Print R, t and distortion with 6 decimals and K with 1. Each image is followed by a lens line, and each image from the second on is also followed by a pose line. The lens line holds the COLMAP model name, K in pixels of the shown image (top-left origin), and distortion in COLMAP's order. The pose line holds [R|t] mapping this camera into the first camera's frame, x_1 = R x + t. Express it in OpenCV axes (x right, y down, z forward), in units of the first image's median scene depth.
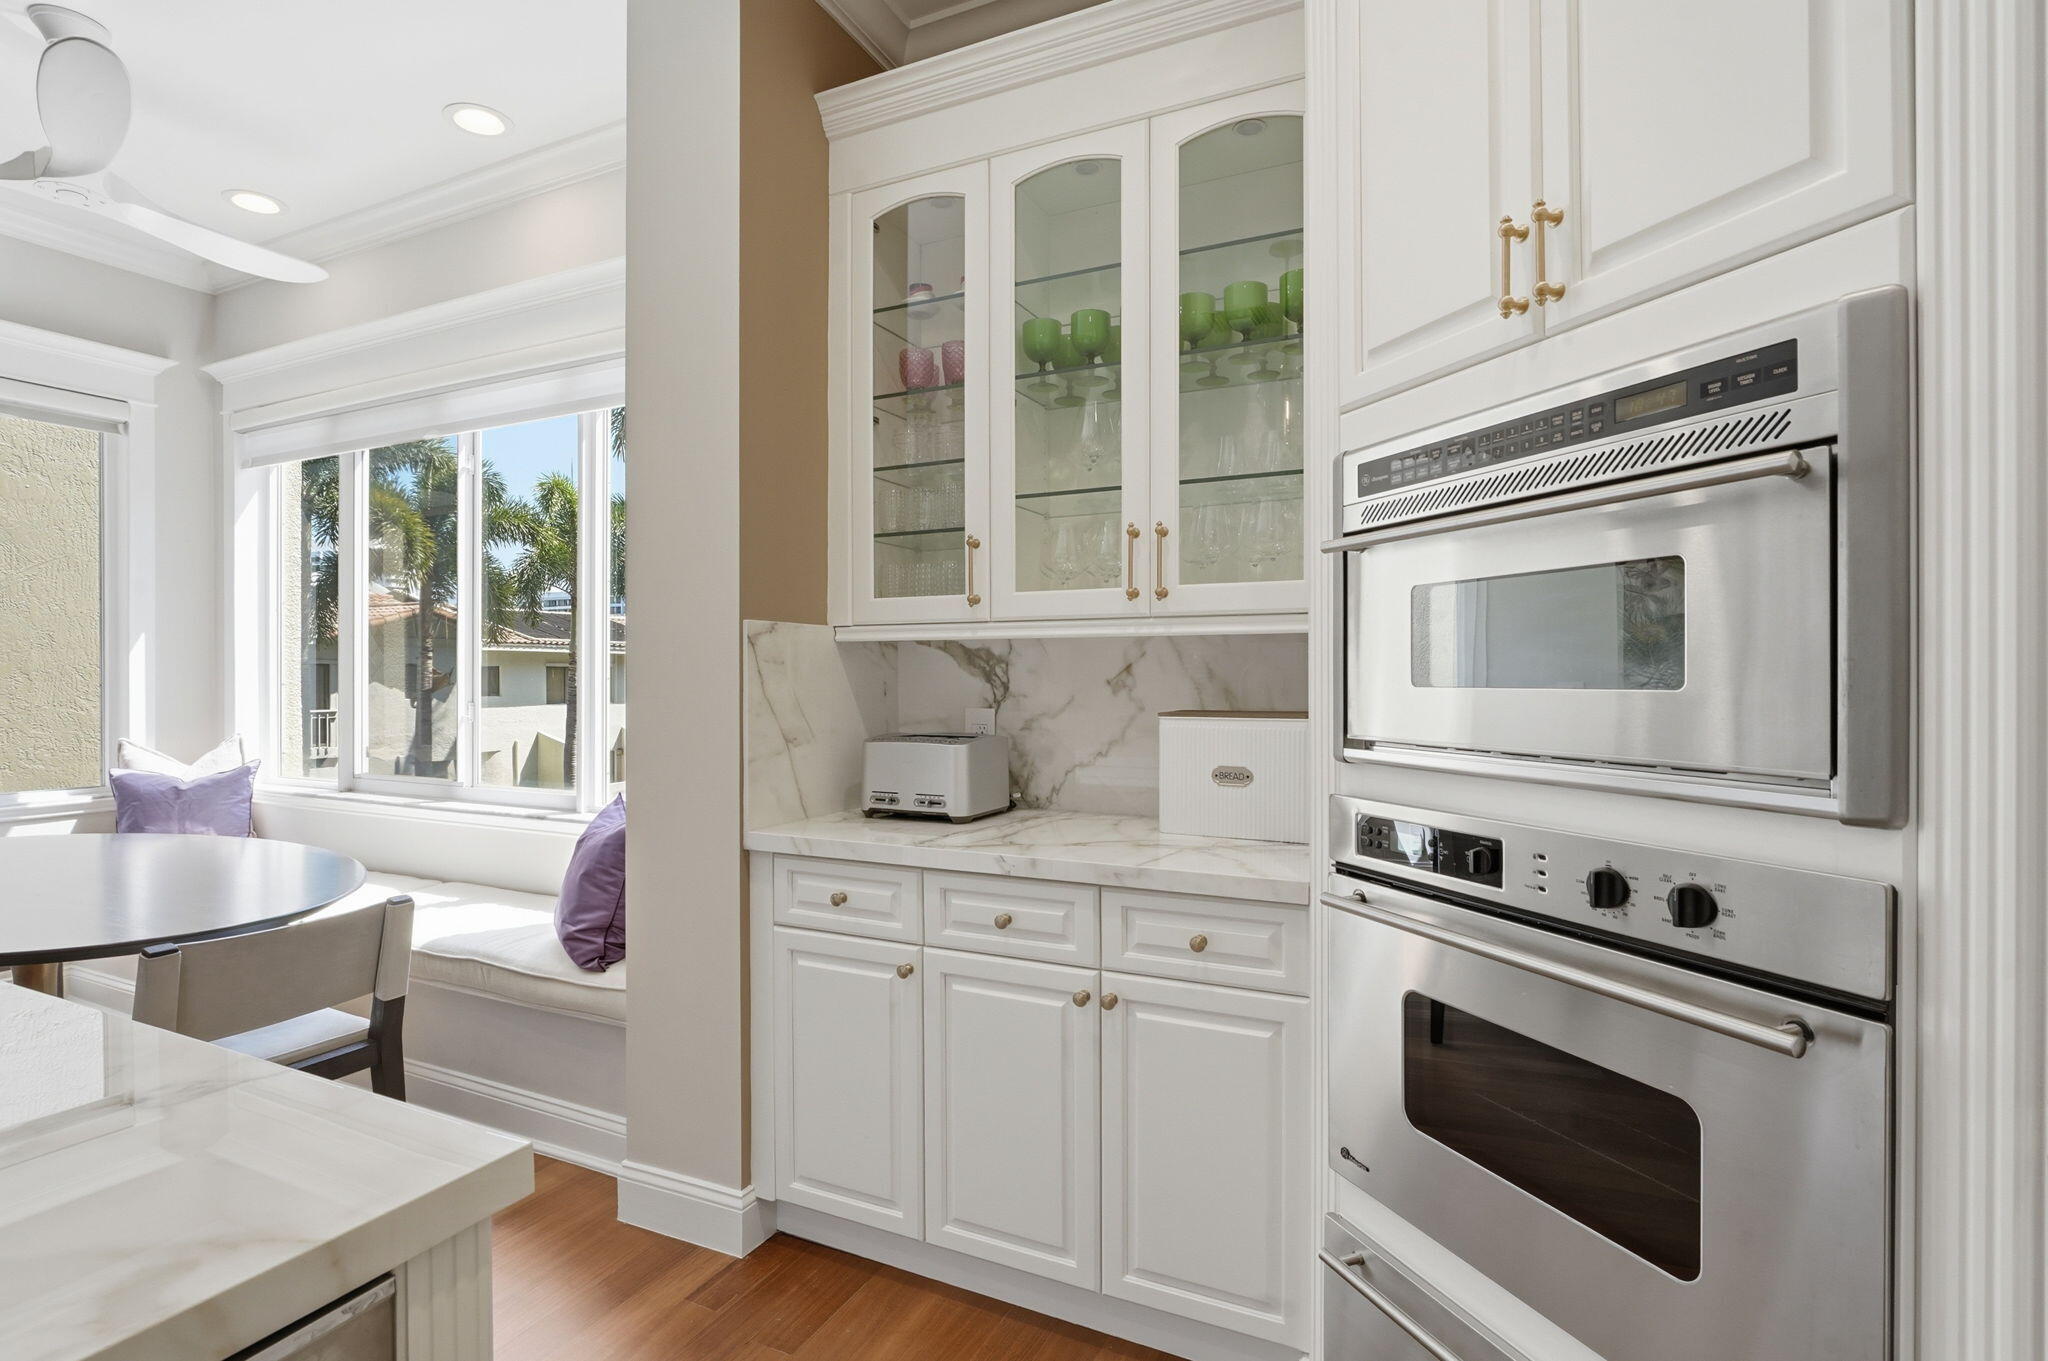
lens RADIAL K [[1005.5, 0, 992.1], [0, 1005.5, 675.4], [0, 0, 1]] dist [-0.002820, -0.000391]
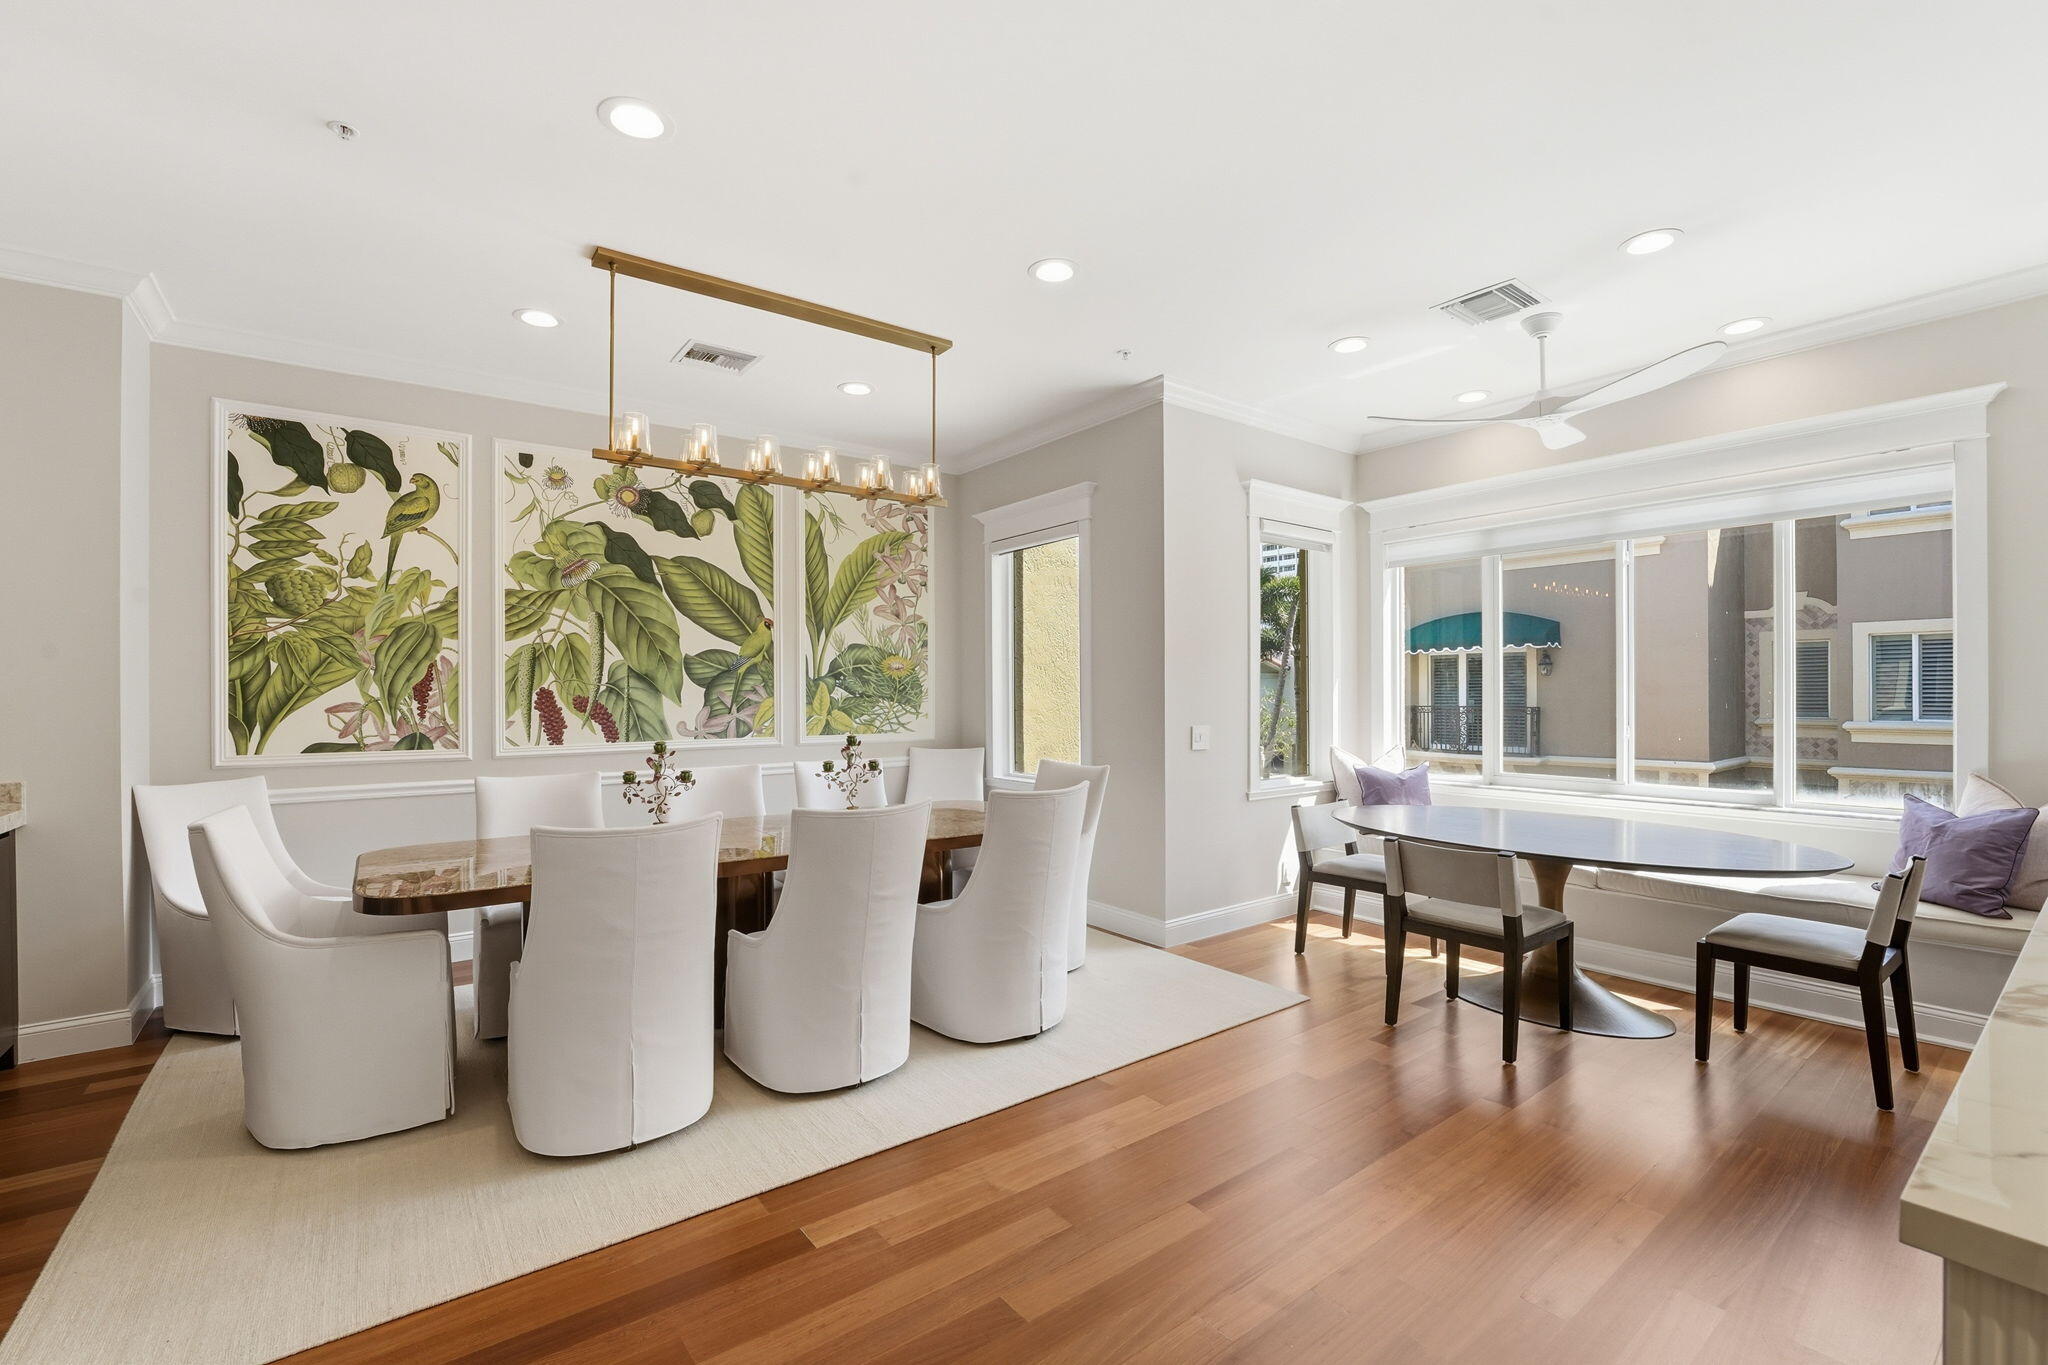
lens RADIAL K [[874.9, 0, 1021.4], [0, 874.9, 692.7], [0, 0, 1]] dist [-0.019416, 0.000174]
pose [[0.895267, -0.003227, -0.445518, -1.314557], [0.002558, 0.999995, -0.002102, -0.035197], [0.445523, 0.000742, 0.895270, -0.838002]]
